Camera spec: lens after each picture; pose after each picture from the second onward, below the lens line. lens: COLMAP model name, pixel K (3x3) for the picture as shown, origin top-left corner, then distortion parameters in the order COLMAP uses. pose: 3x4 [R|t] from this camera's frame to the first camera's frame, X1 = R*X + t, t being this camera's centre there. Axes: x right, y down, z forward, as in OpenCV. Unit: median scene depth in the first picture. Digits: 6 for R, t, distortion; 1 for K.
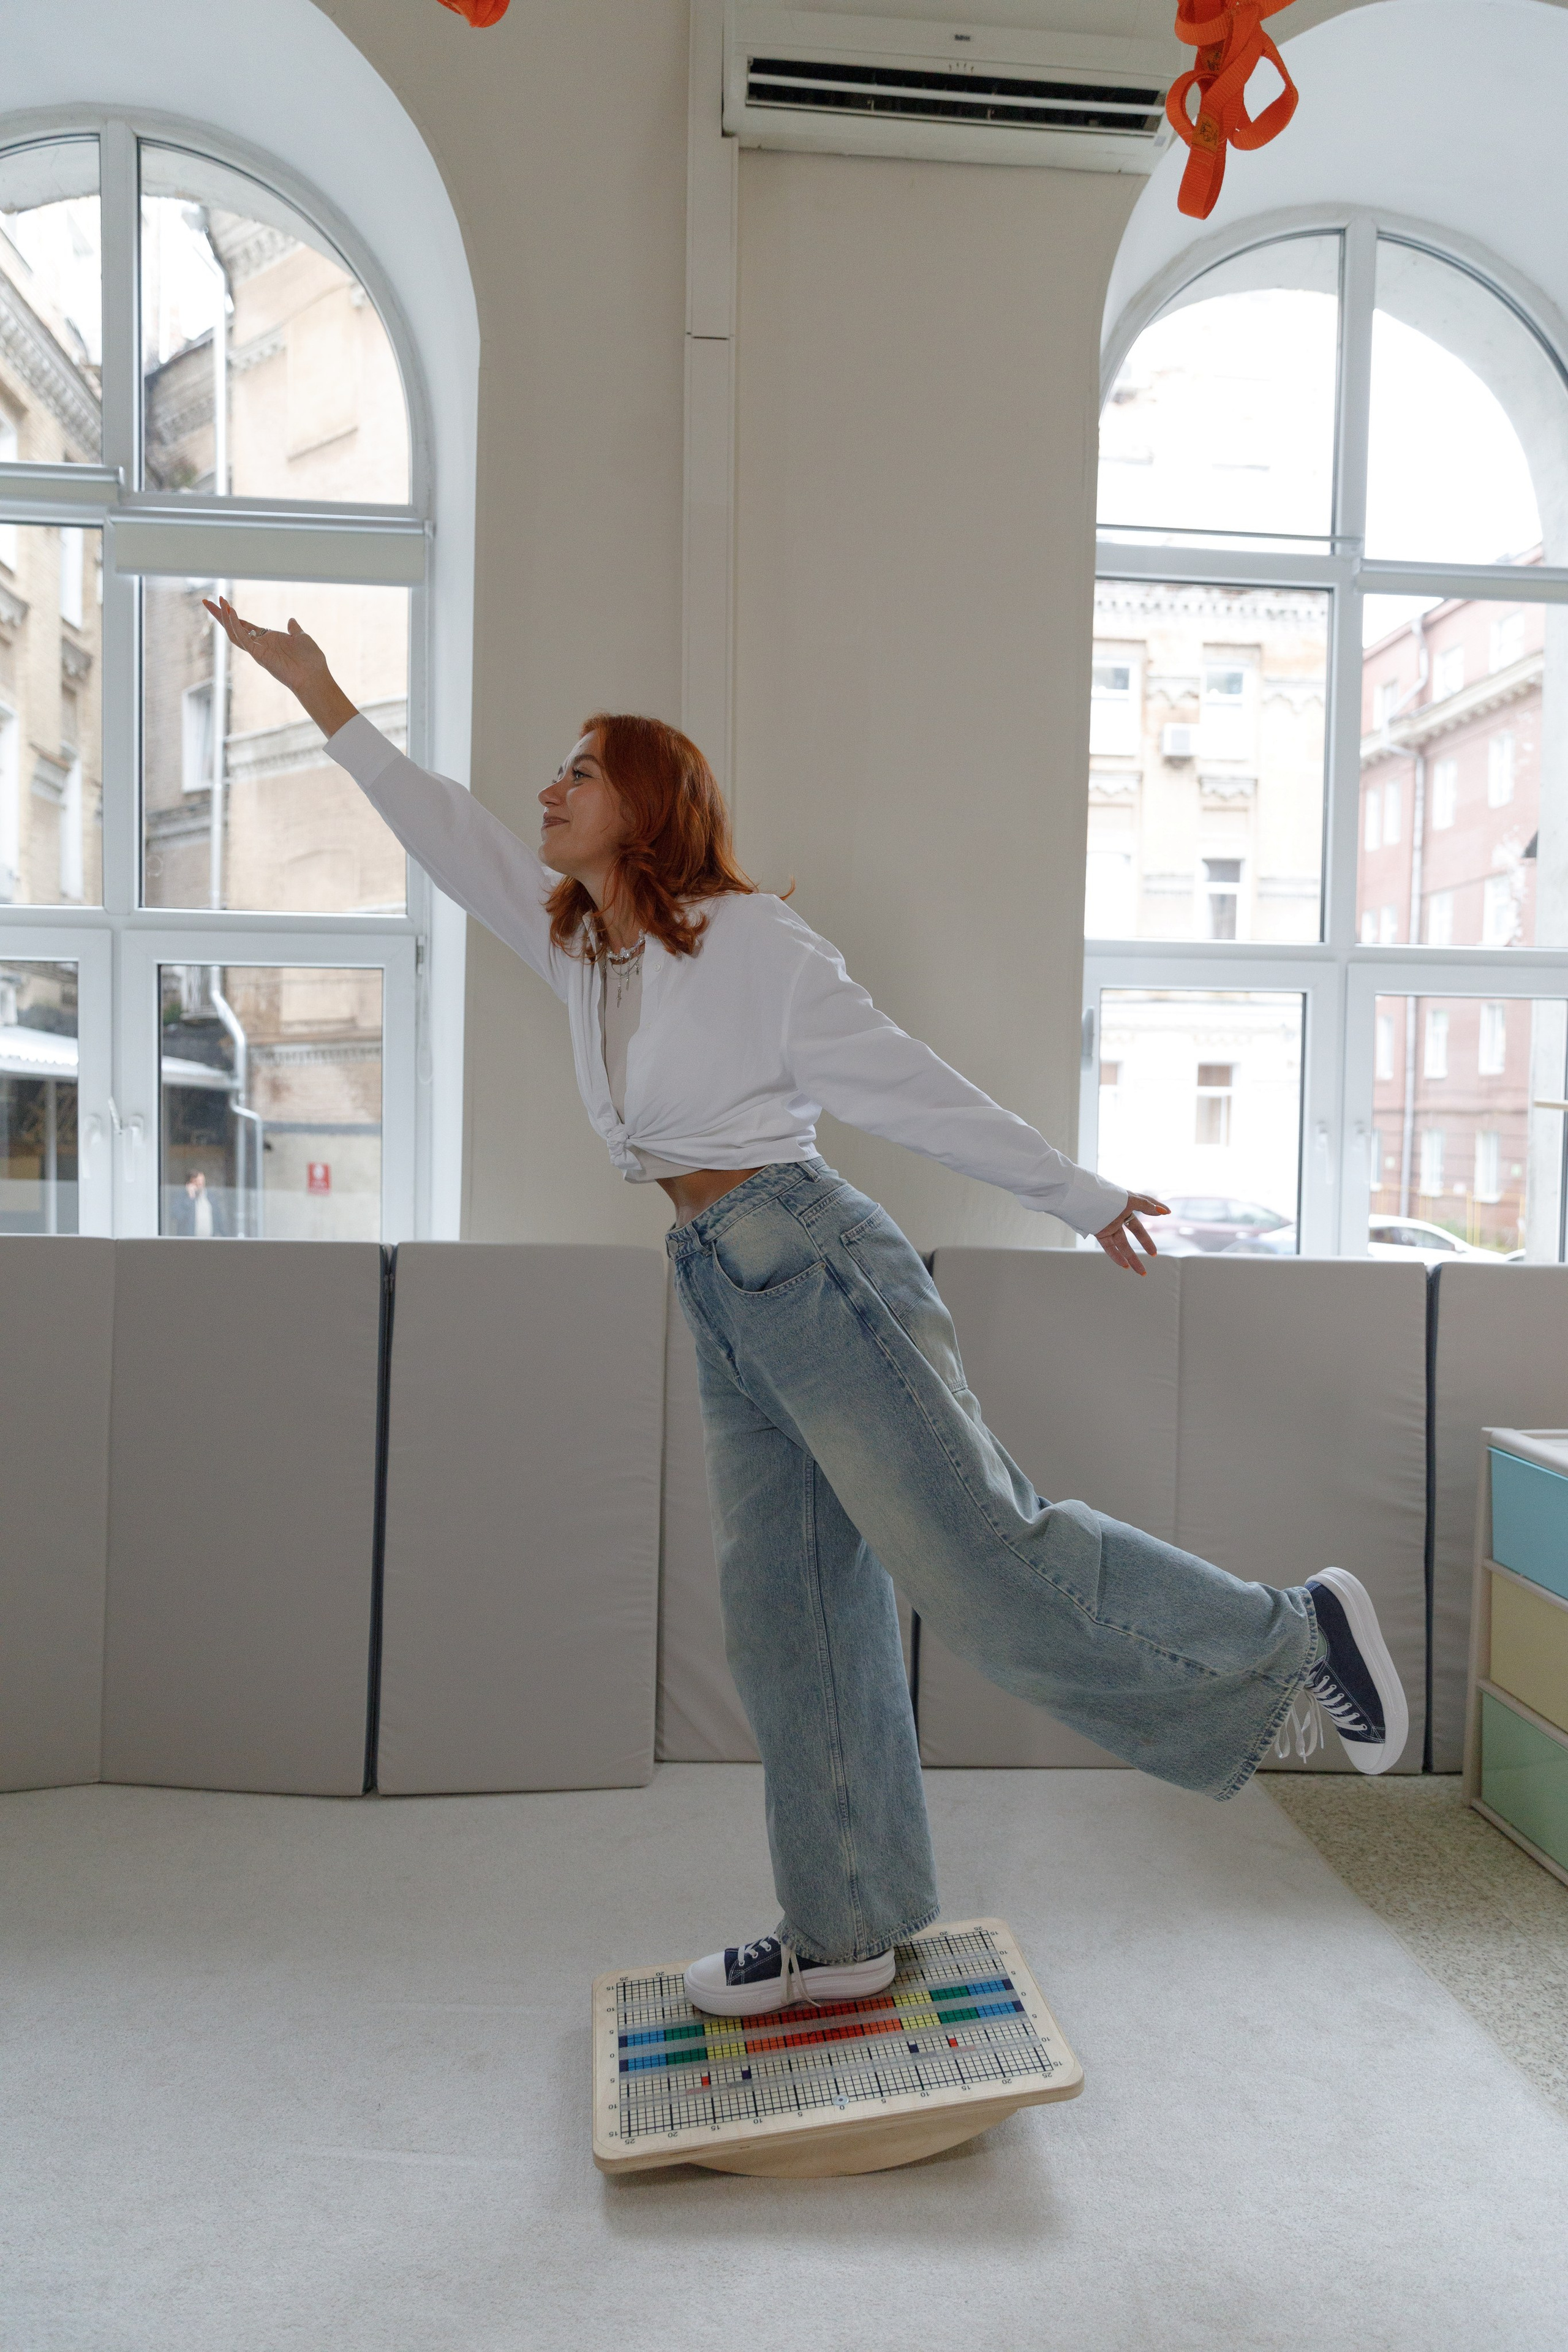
lens RADIAL K [[1543.4, 0, 790.8], [0, 1543.4, 1177.4], [0, 0, 1]] dist [0.007147, -0.000329]
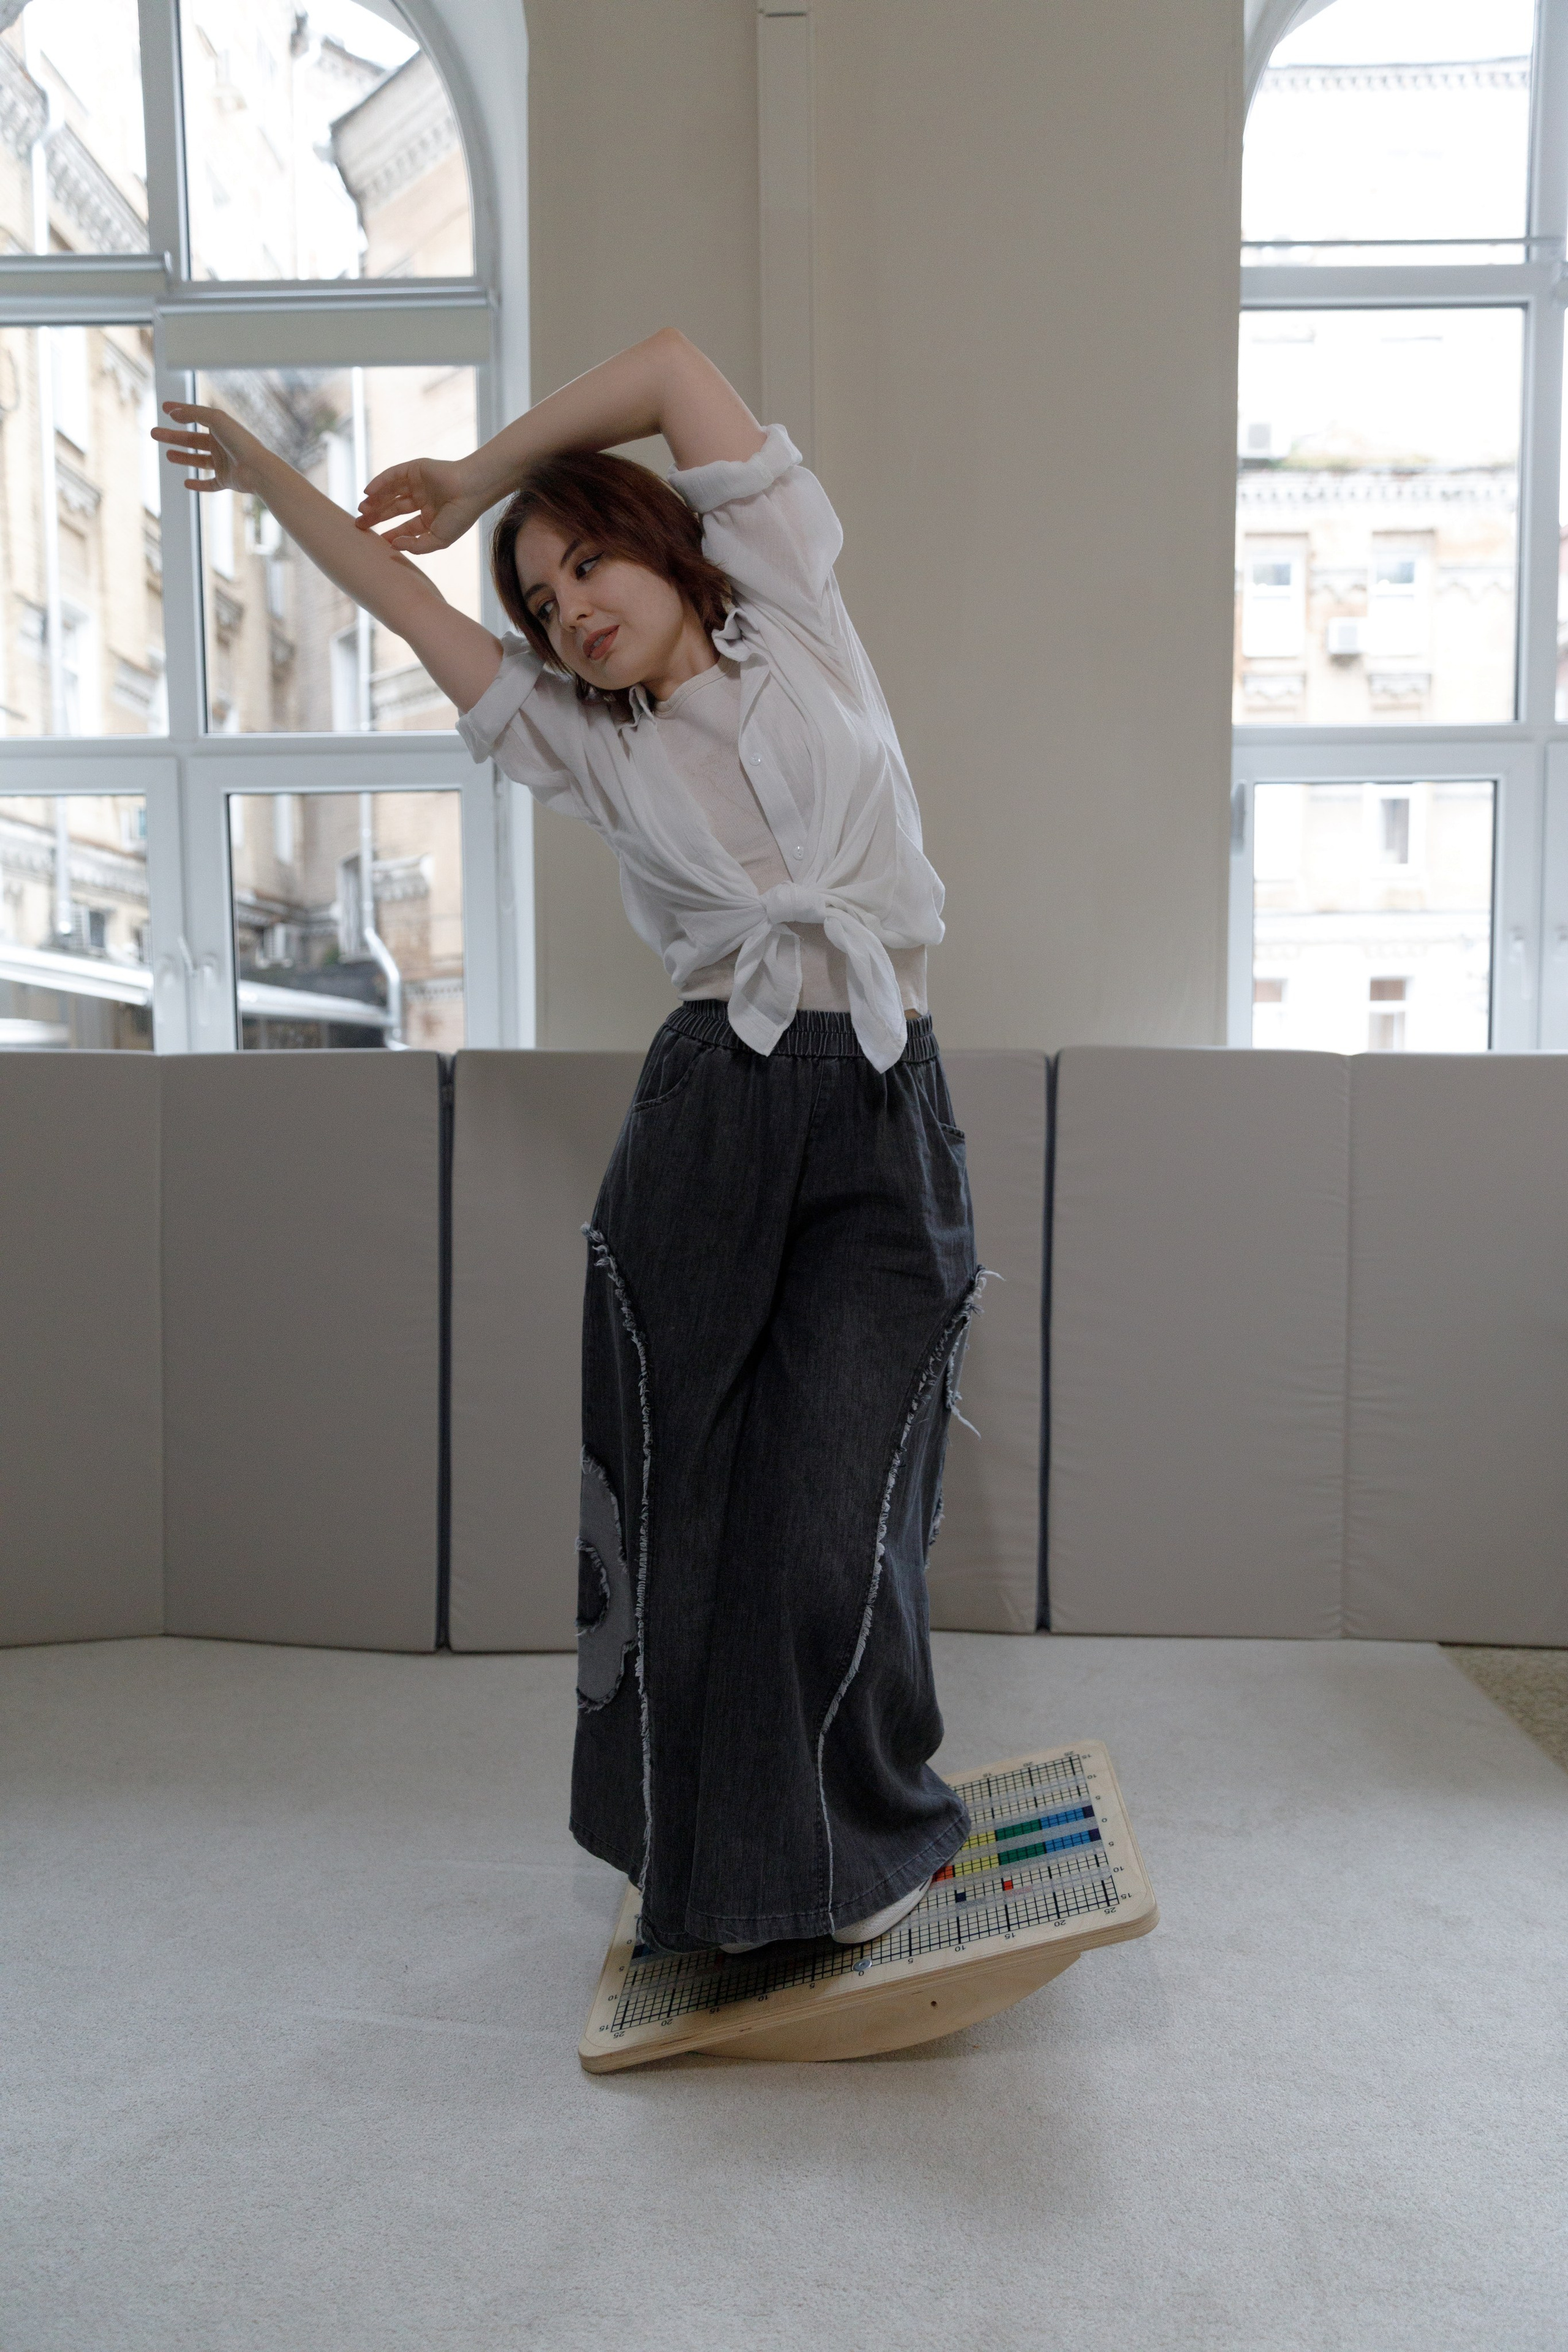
lens RADIAL K [[1543.4, 0, 788.6], [0, 1543.4, 1170.8], [0, 0, 1]] dist [0.007147, -0.000329]
pose [[0.994593, -0.017154, -0.102427, 0.028395], [0.020669, 0.999230, 0.033354, 0.081133], [0.101776, -0.035291, 0.994181, 0.109768]]
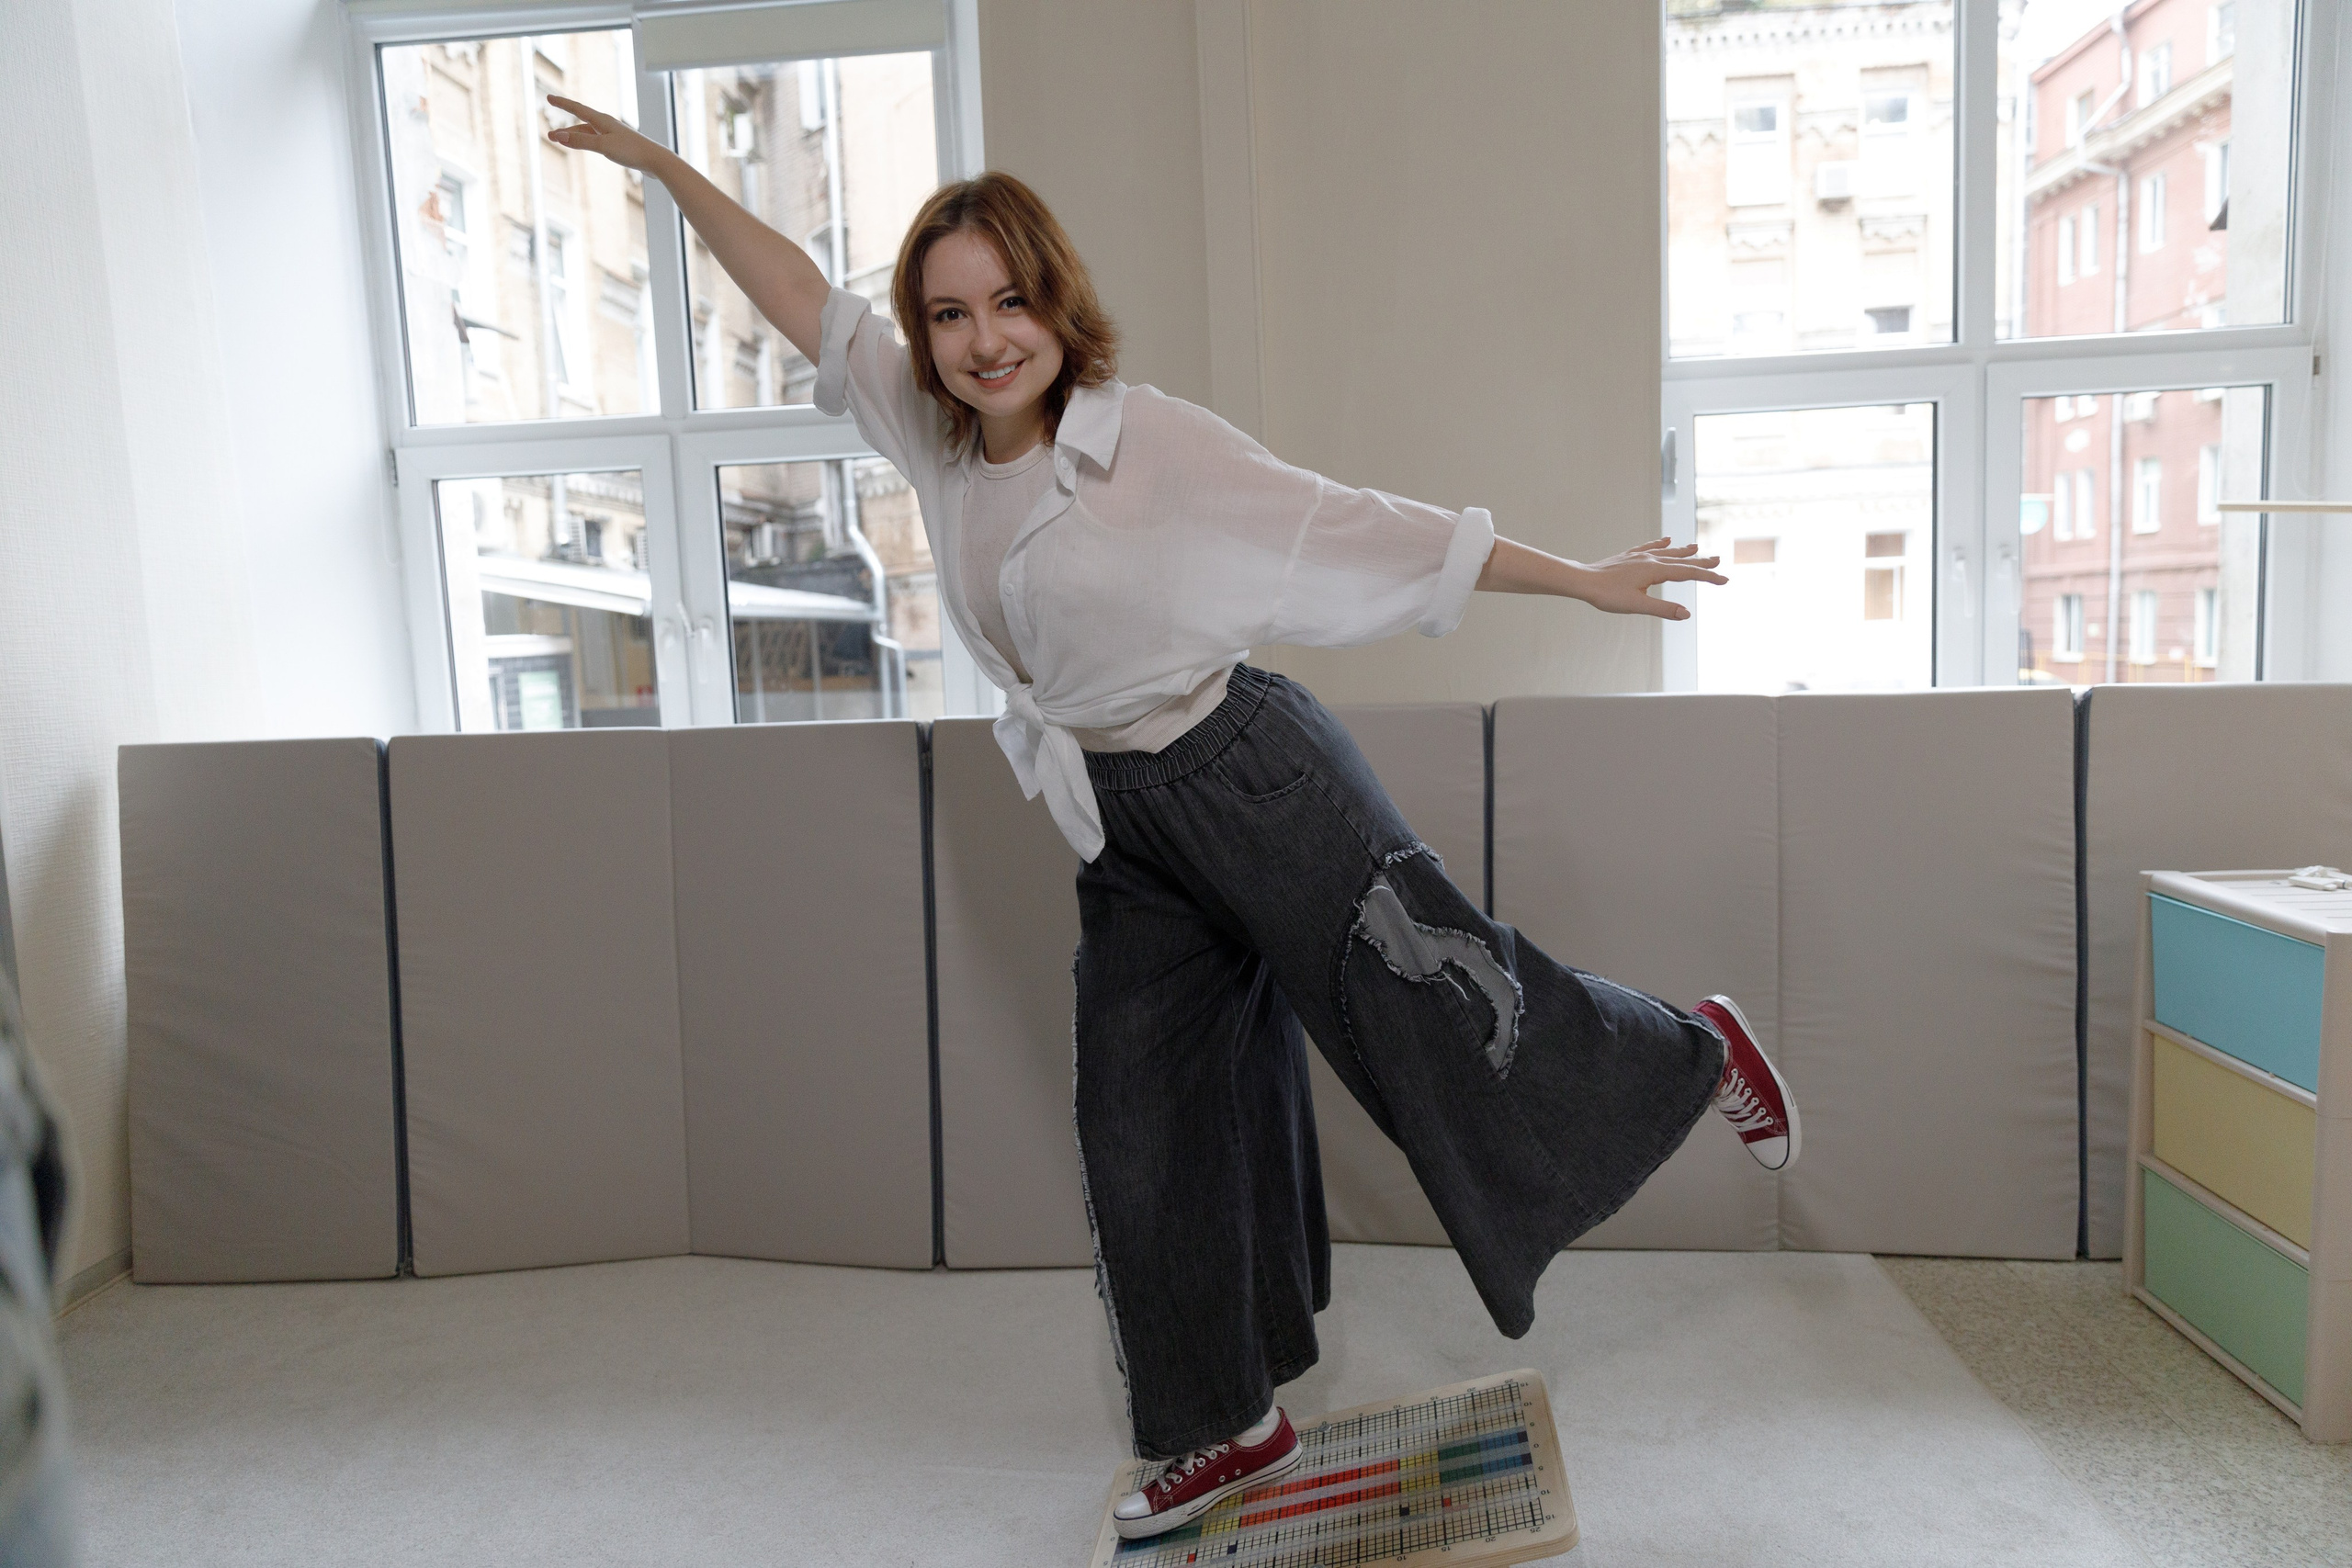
lens RADIAL K [[1543.3, 0, 1175.0], [0, 1543.3, 791.4], [0, 0, 1]] dist [0.007147, -0.000329]
pose [[0.984920, -0.041012, -0.168079, 0.056078], [0.051979, 0.996760, 0.061377, 0.033143], [0.165018, -0.069188, 0.983861, 0.052547]]
